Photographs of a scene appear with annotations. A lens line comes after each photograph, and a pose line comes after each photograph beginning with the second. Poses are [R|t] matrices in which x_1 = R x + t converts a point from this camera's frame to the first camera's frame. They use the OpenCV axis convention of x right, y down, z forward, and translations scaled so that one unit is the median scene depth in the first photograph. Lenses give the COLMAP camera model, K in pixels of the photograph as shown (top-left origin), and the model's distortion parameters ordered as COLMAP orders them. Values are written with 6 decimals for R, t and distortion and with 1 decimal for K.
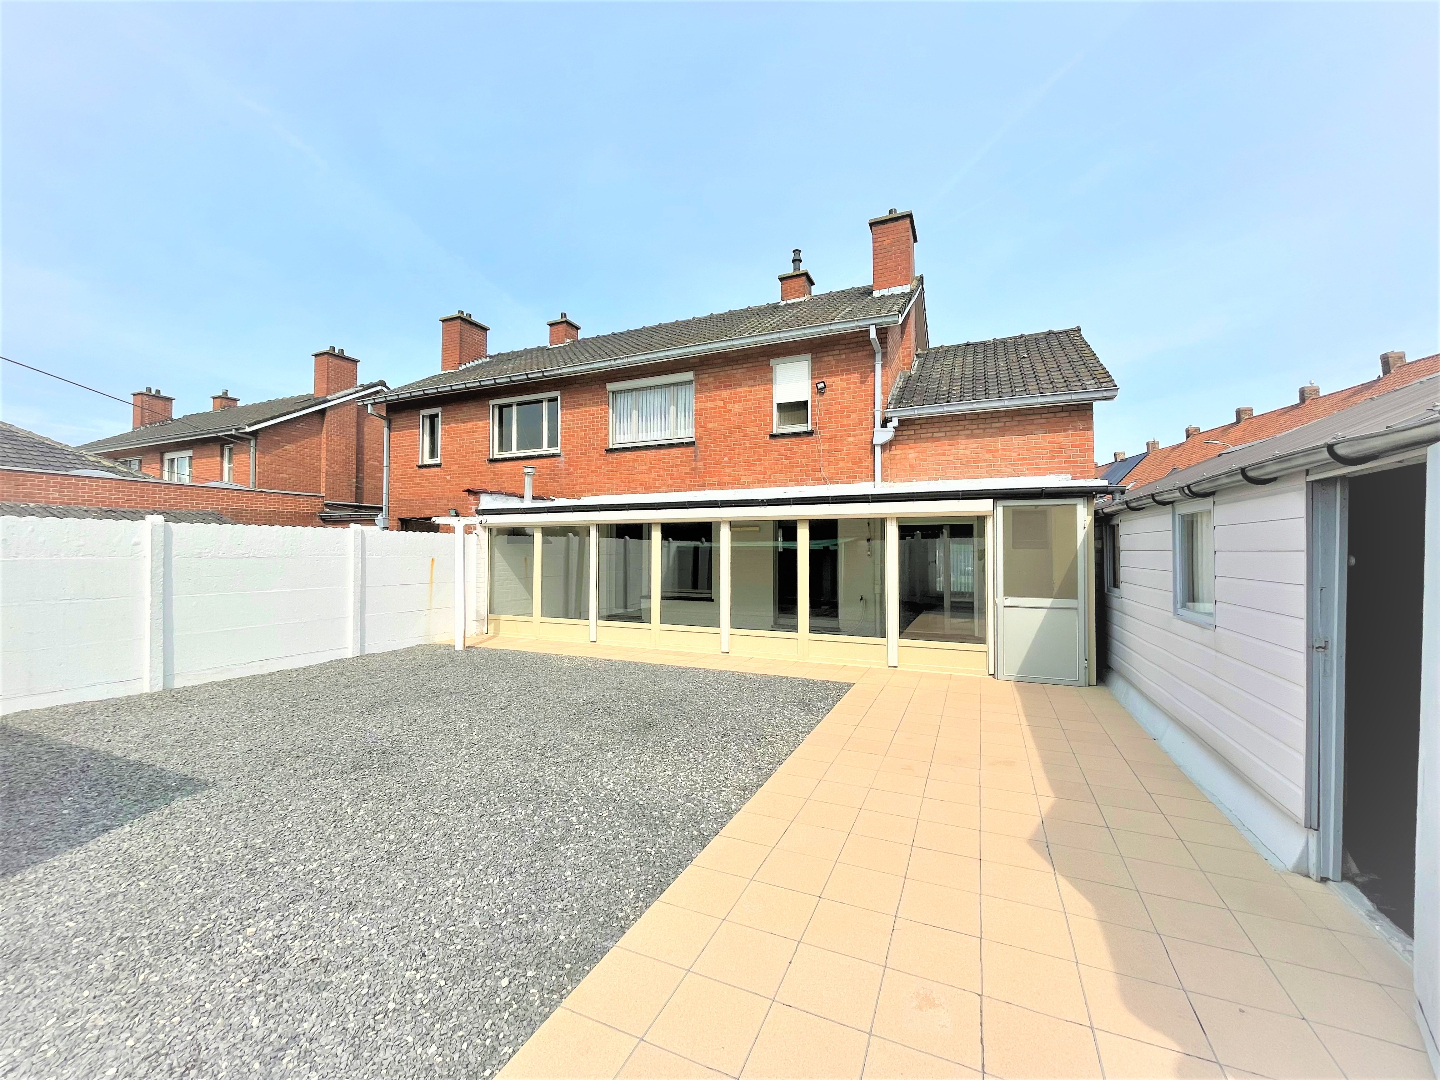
lens RADIAL K [[583.7, 0, 720.0], [0, 583.7, 540.0], [0, 0, 1]] dist [0.001091, 0.000255]
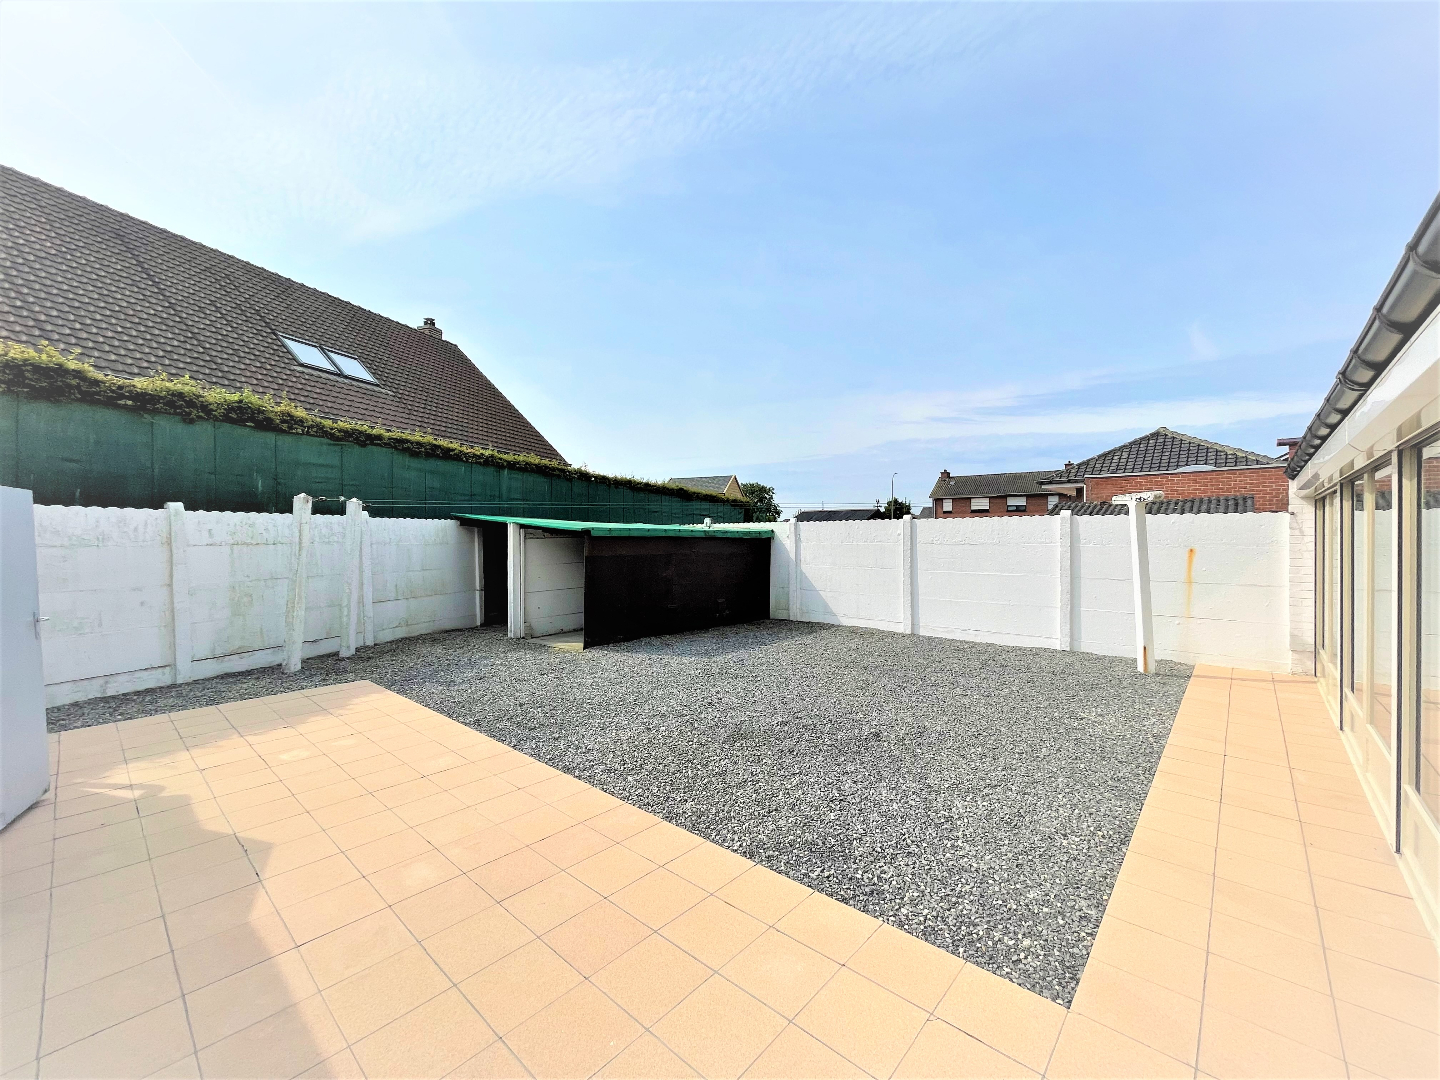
lens RADIAL K [[583.7, 0, 720.0], [0, 583.7, 540.0], [0, 0, 1]] dist [0.001091, 0.000255]
pose [[-0.307979, -0.002747, -0.951389, 0.312592], [0.022232, 0.999702, -0.010084, 0.012194], [0.951133, -0.024256, -0.307827, 0.518161]]
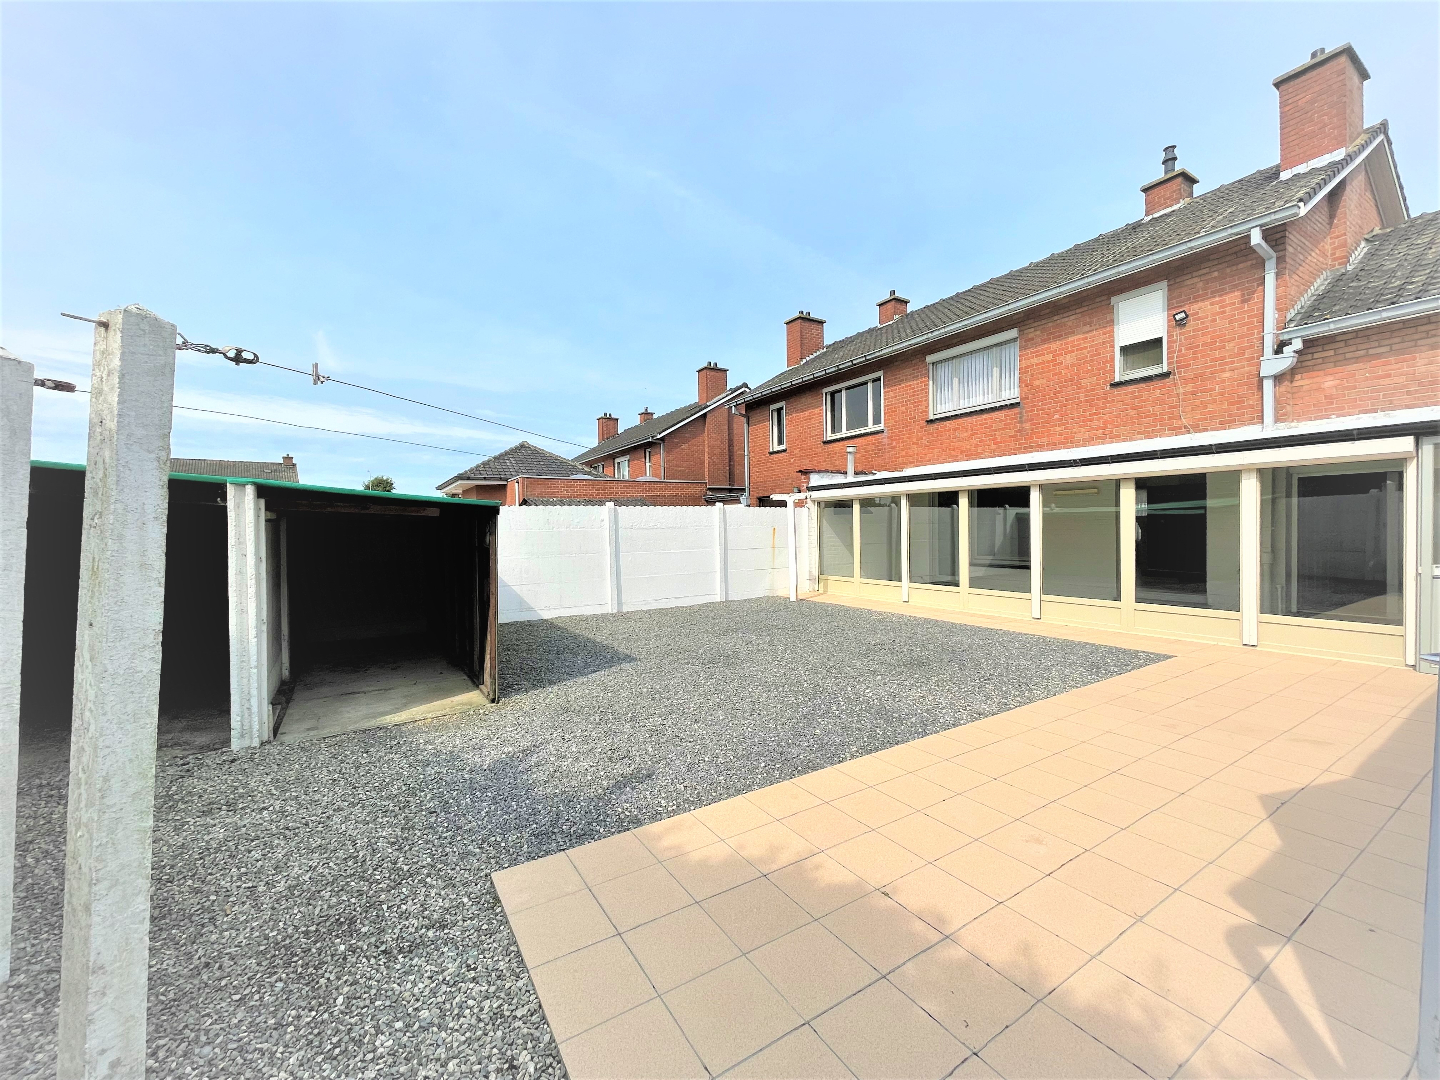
lens RADIAL K [[583.7, 0, 720.0], [0, 583.7, 540.0], [0, 0, 1]] dist [0.001091, 0.000255]
pose [[0.831617, -0.004427, -0.555333, 0.081853], [0.030821, 0.998795, 0.038193, 0.004834], [0.554494, -0.048878, 0.830751, -0.078578]]
